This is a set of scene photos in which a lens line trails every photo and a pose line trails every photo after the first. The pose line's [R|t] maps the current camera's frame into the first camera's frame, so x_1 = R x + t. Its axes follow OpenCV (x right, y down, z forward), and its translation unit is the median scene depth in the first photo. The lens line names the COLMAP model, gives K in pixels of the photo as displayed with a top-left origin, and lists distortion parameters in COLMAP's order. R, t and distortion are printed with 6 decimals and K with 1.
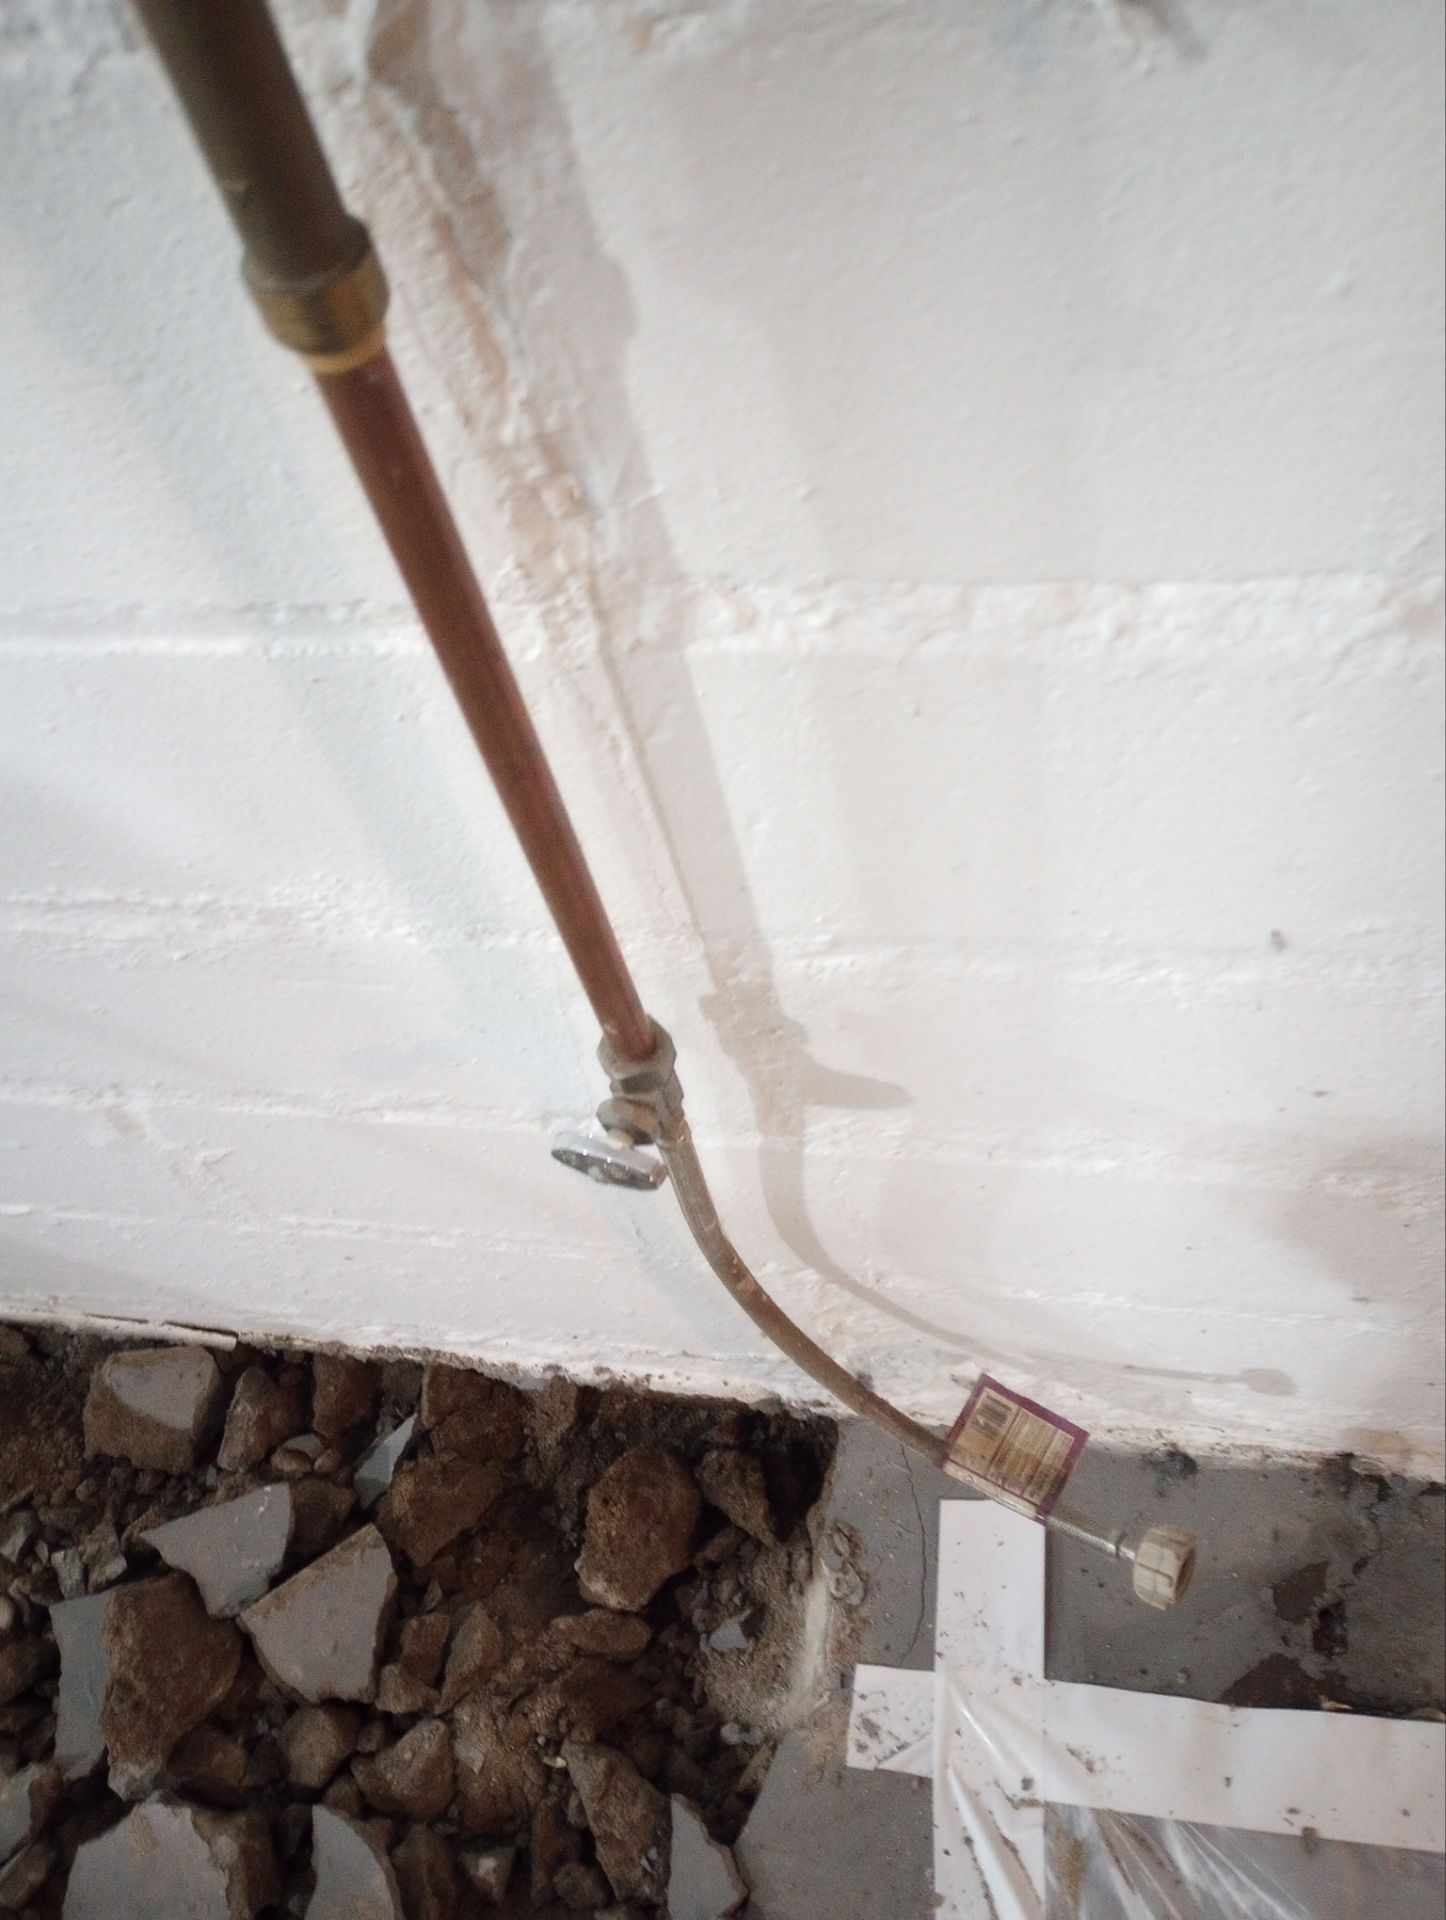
lens RADIAL K [[1510.7, 0, 723.0], [0, 1510.7, 960.0], [0, 0, 1]] dist [0.002748, -0.011478]
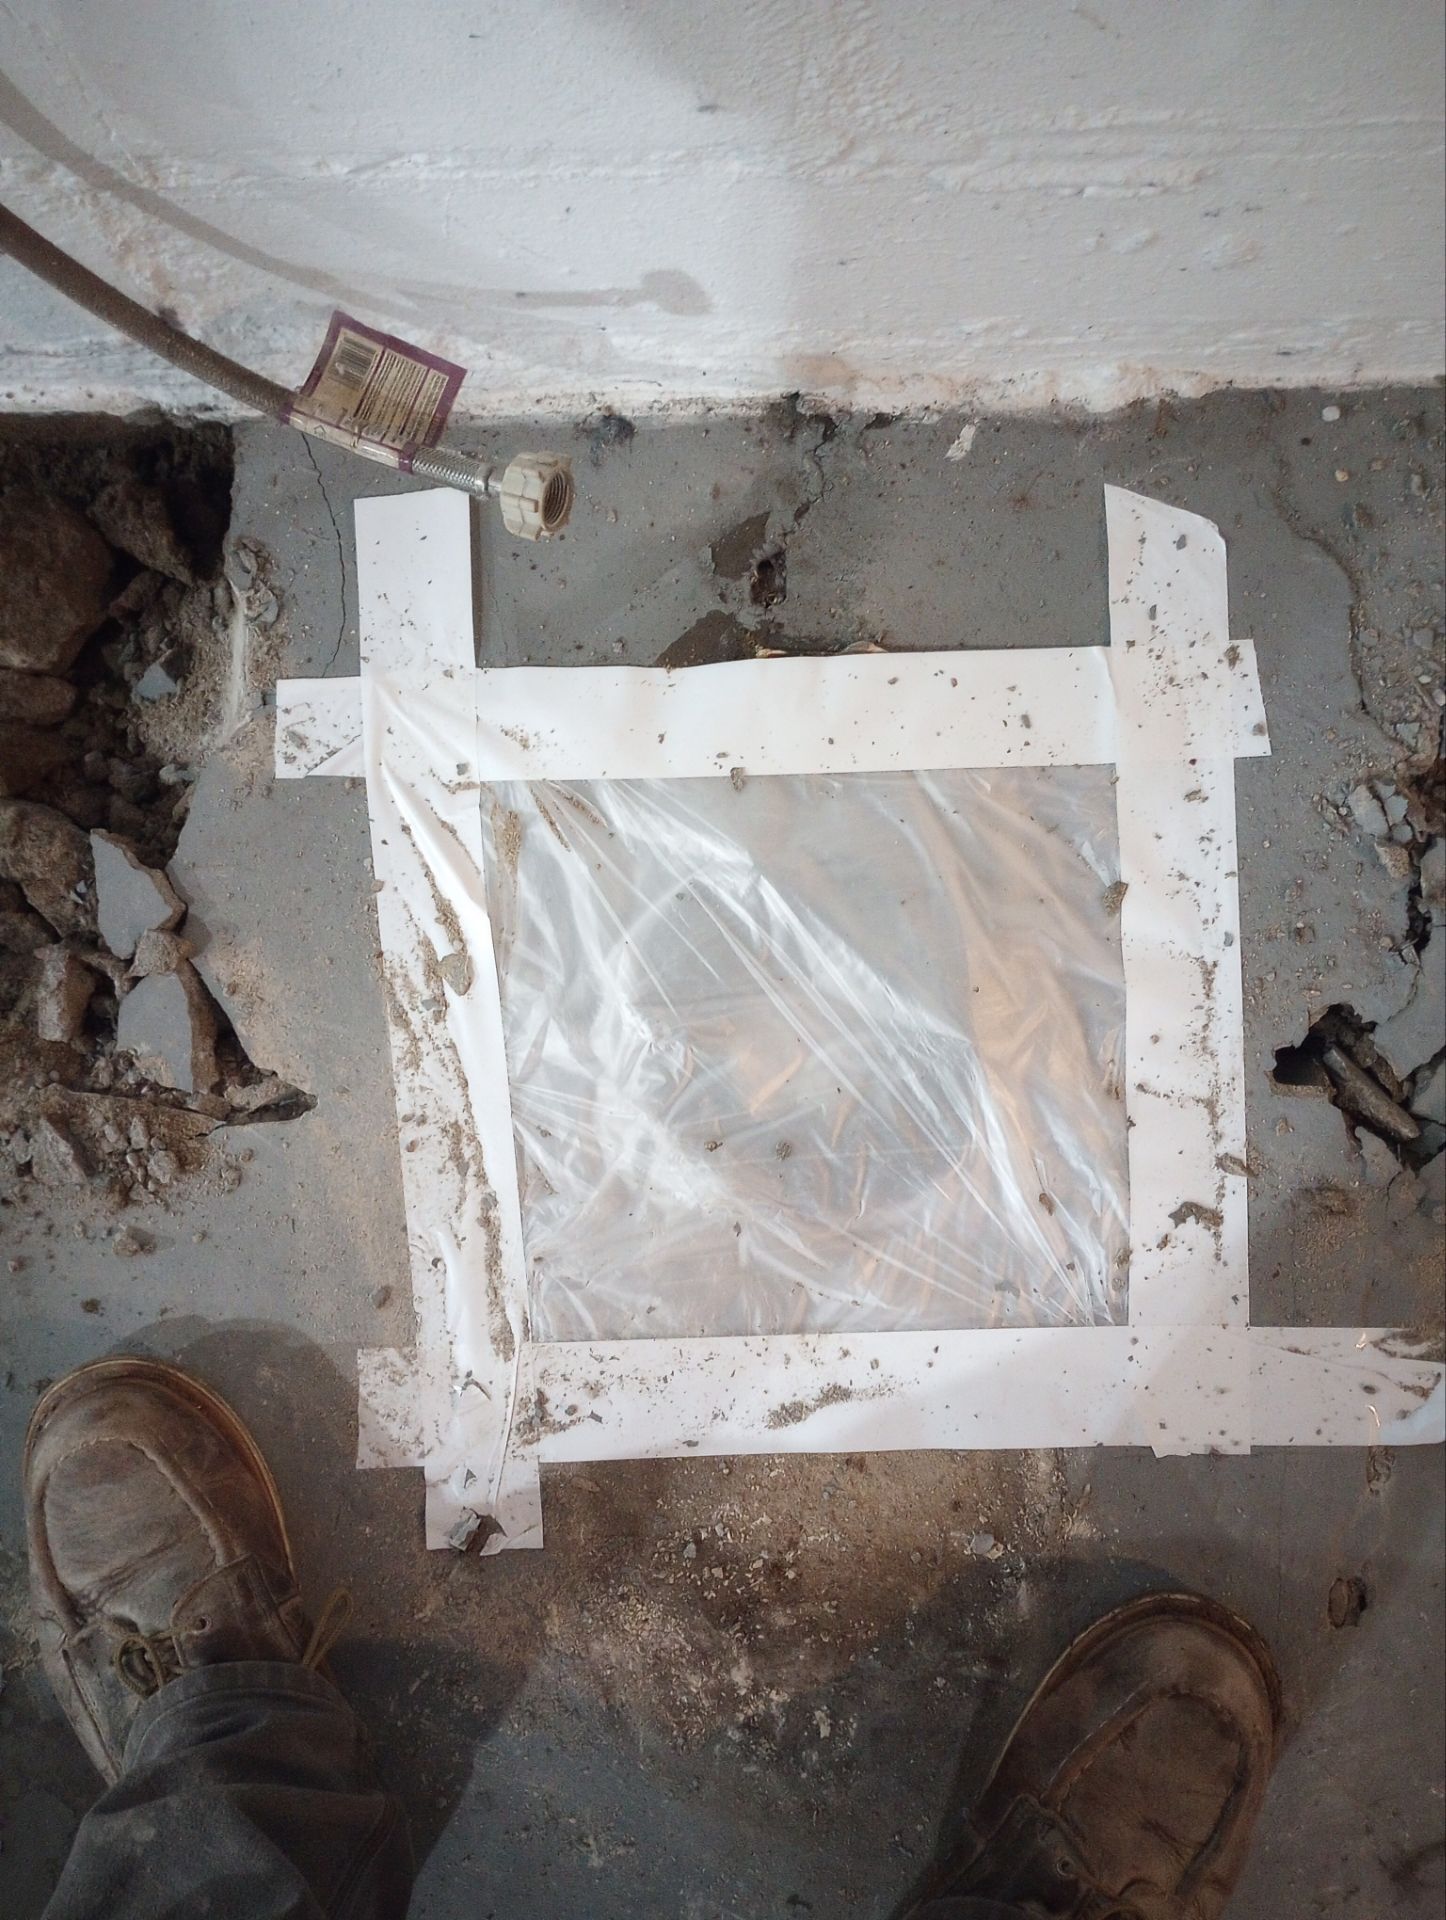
lens RADIAL K [[1510.7, 0, 723.0], [0, 1510.7, 960.0], [0, 0, 1]] dist [0.002748, -0.011478]
pose [[0.981575, -0.140013, 0.130027, 0.215288], [0.061238, 0.875111, 0.480032, 0.193578], [-0.180999, -0.463225, 0.867561, 0.075119]]
